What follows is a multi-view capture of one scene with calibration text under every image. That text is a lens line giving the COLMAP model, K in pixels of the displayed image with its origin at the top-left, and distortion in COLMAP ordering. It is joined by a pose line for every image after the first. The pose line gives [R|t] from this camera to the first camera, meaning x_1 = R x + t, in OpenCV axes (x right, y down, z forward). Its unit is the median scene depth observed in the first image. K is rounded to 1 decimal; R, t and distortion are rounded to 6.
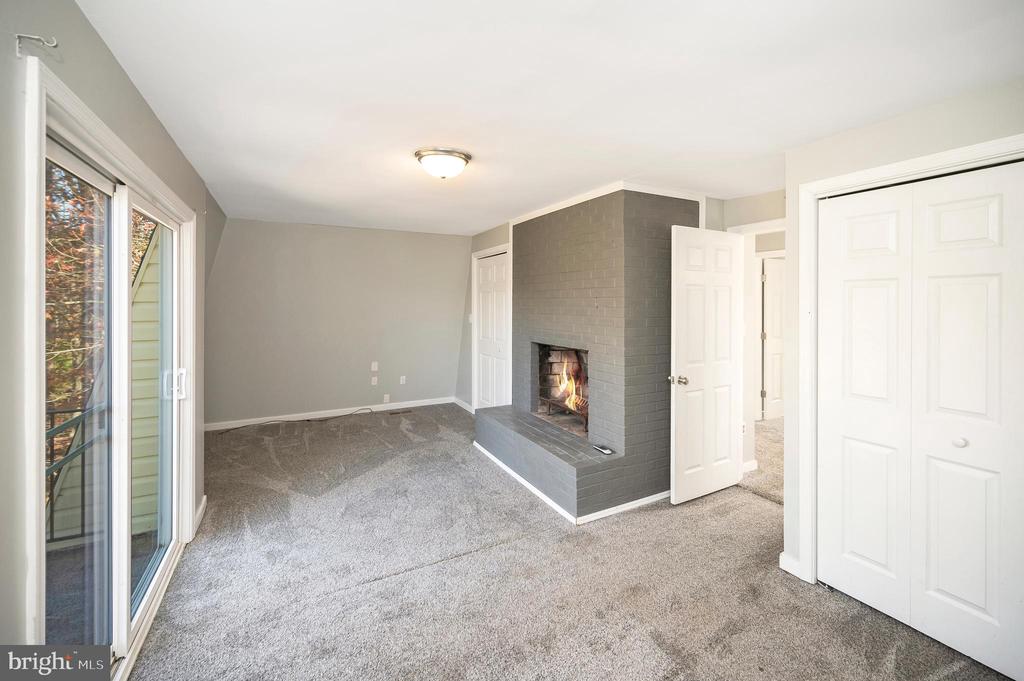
lens RADIAL K [[422.8, 0, 514.1], [0, 422.8, 311.7], [0, 0, 1]] dist [0.000494, -0.000166]
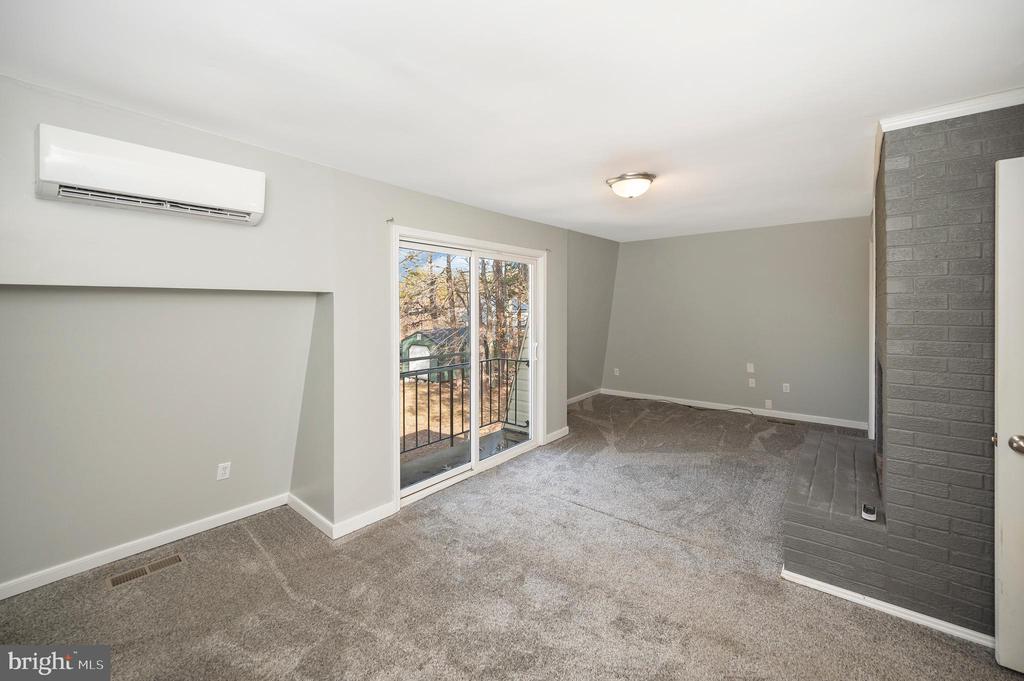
lens RADIAL K [[422.8, 0, 514.1], [0, 422.8, 311.7], [0, 0, 1]] dist [0.000494, -0.000166]
pose [[0.385464, 0.008342, -0.922685, 0.661519], [-0.006755, 0.999958, 0.006218, -0.007199], [0.922698, 0.003836, 0.385504, 0.200473]]
